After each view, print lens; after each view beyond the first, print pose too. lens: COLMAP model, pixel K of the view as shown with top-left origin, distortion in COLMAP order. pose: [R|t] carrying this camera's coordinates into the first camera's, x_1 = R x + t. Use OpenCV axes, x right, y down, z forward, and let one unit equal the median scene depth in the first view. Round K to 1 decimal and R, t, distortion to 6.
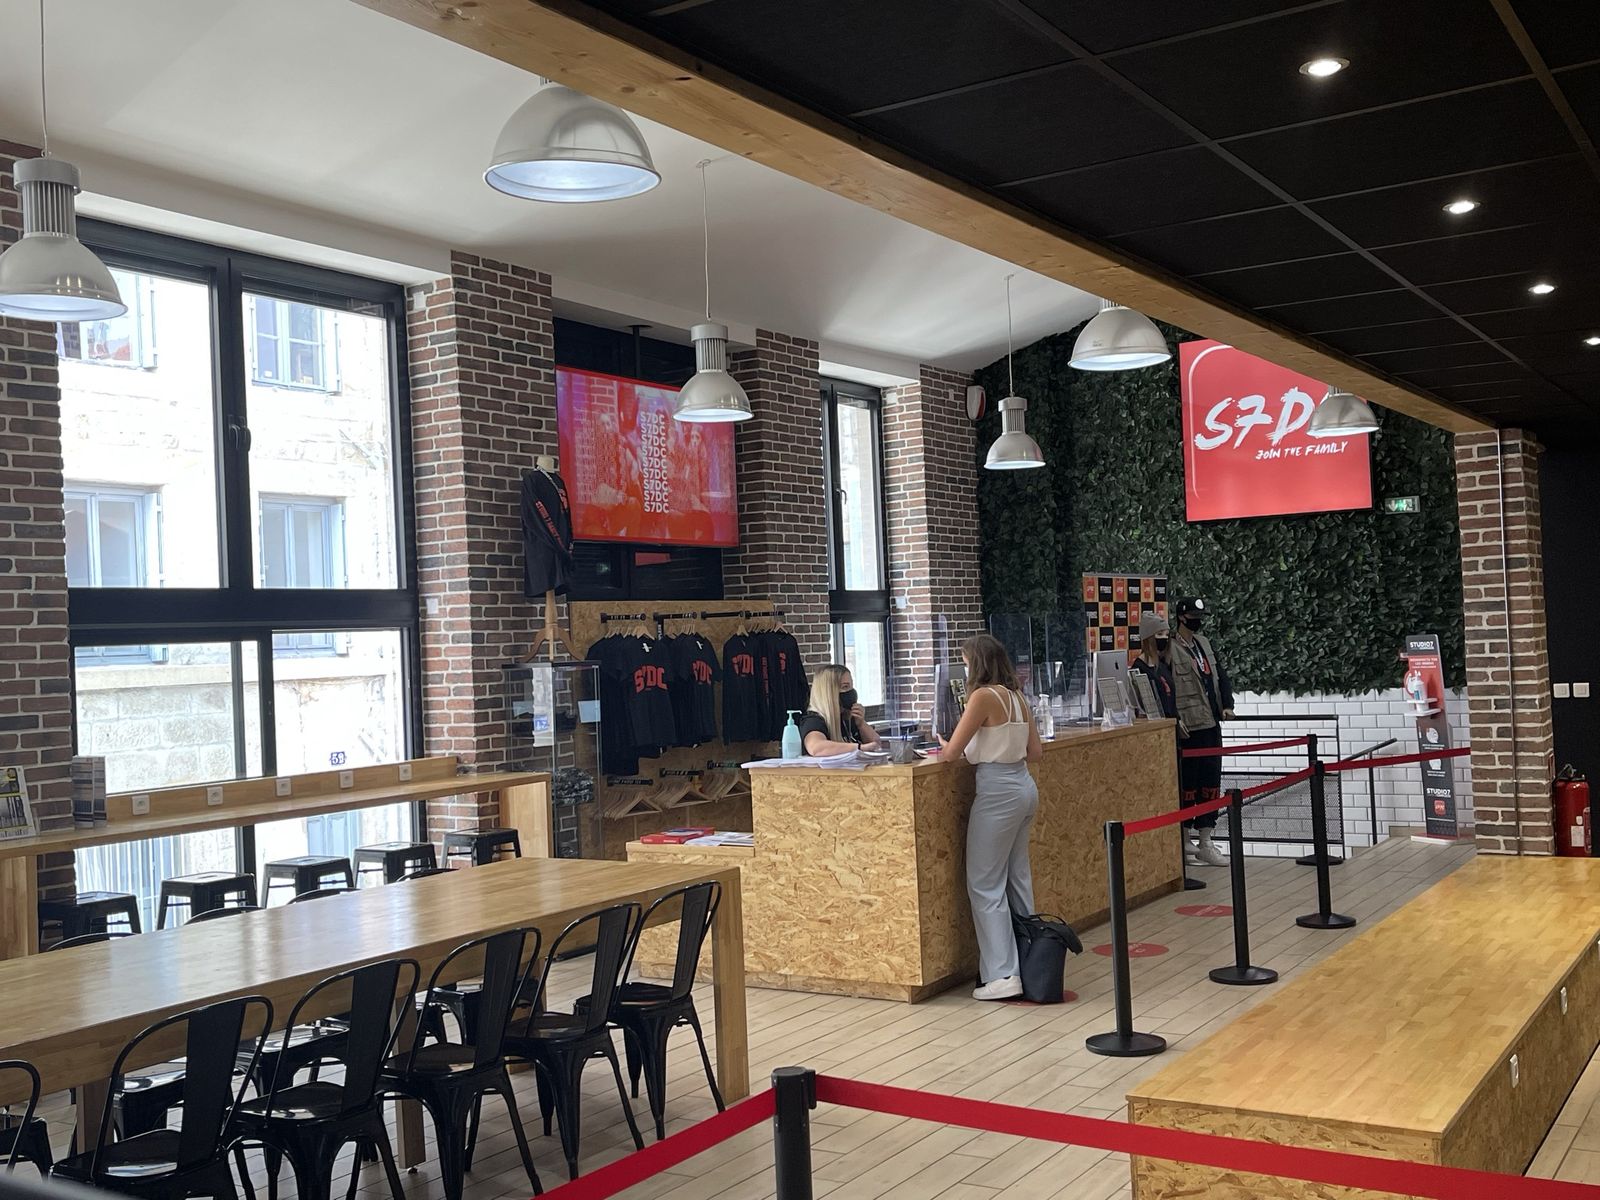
lens RADIAL K [[1630.0, 0, 799.1], [0, 1630.0, 597.1], [0, 0, 1]] dist [0.066913, 0.000000]
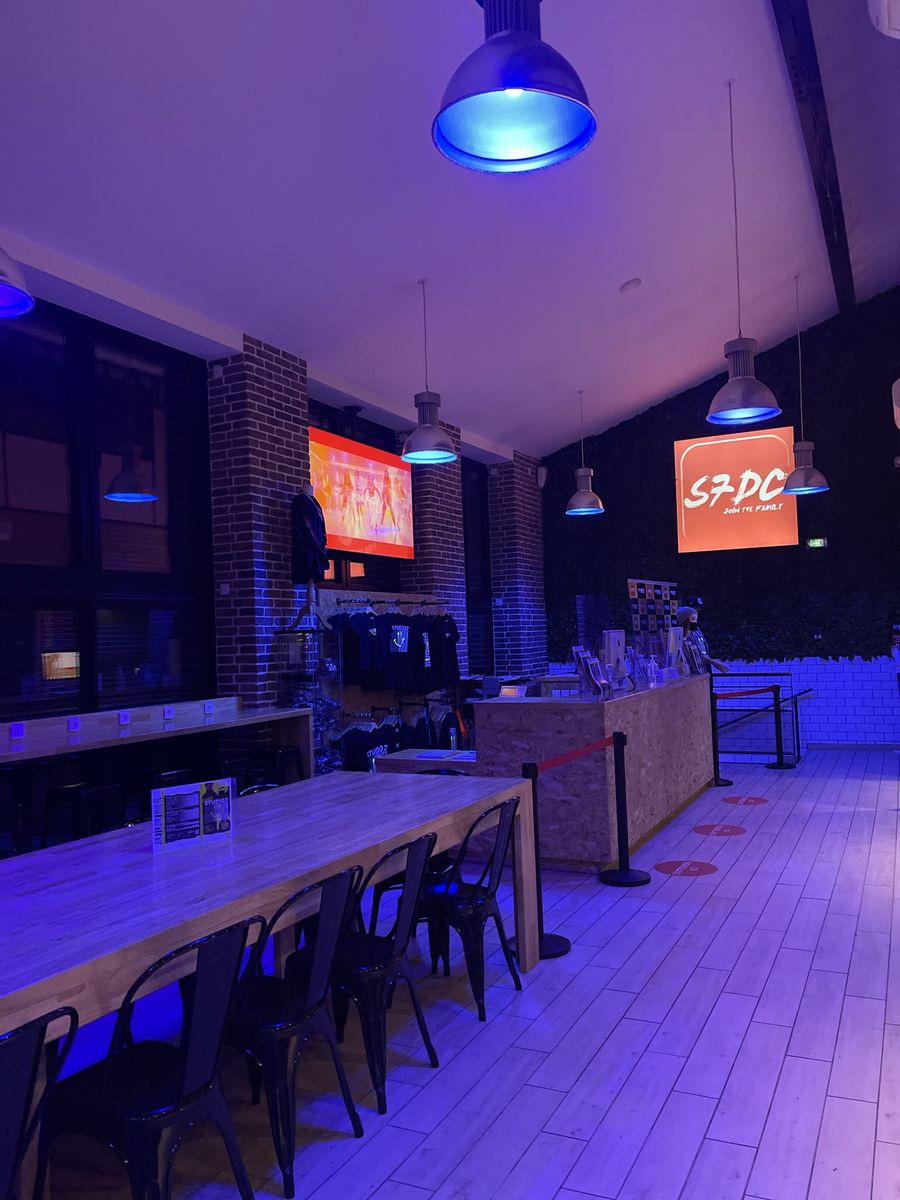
lens RADIAL K [[903.2, 0, 447.5], [0, 903.2, 603.7], [0, 0, 1]] dist [0.052148, -0.083194]
pose [[0.994416, 0.011652, 0.104883, -0.094045], [-0.010134, 0.999836, -0.014993, 0.022607], [-0.105041, 0.013847, 0.994372, 0.171227]]
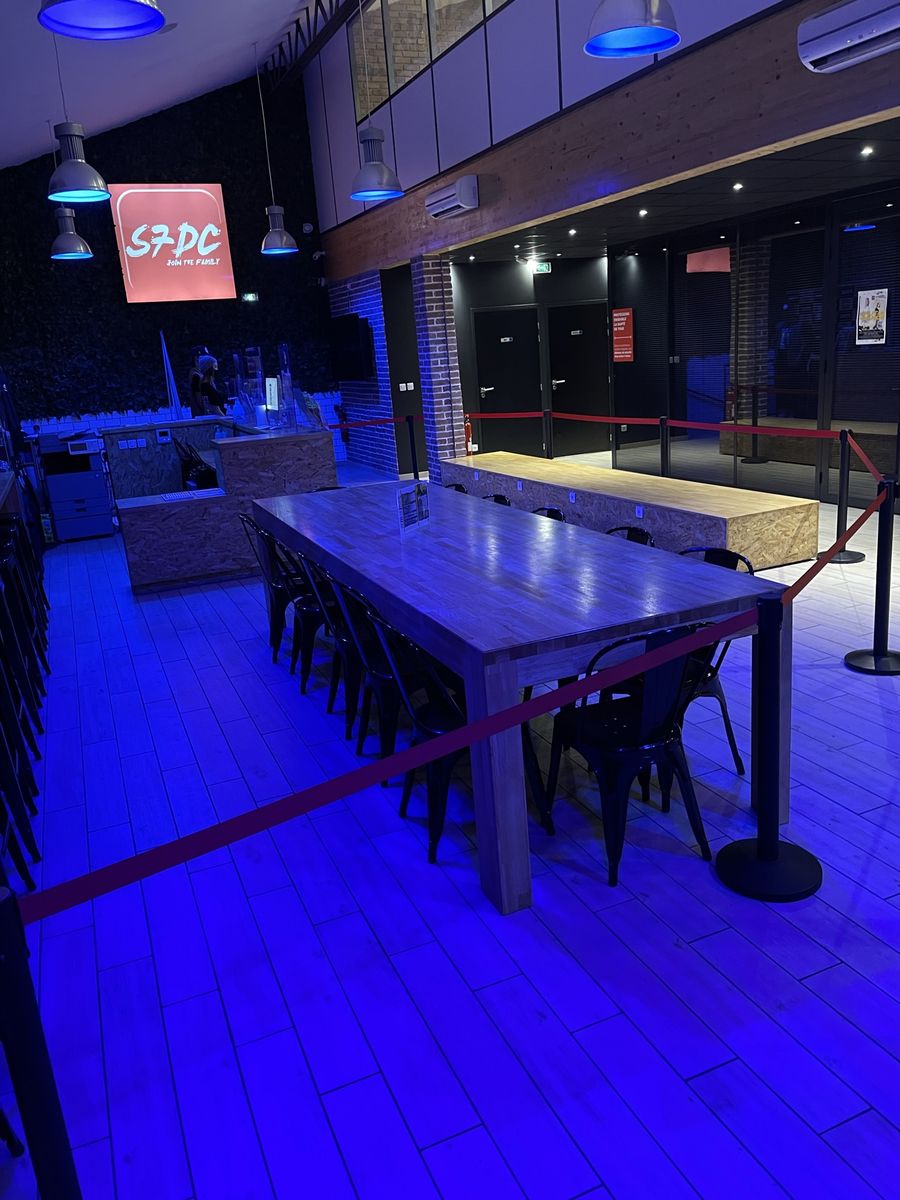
lens RADIAL K [[903.2, 0, 450.3], [0, 903.2, 598.1], [0, 0, 1]] dist [0.052148, -0.083194]
pose [[0.559214, -0.220315, 0.799213, -0.443667], [0.027055, 0.968378, 0.248018, 0.027106], [-0.828582, -0.117073, 0.547491, 0.233246]]
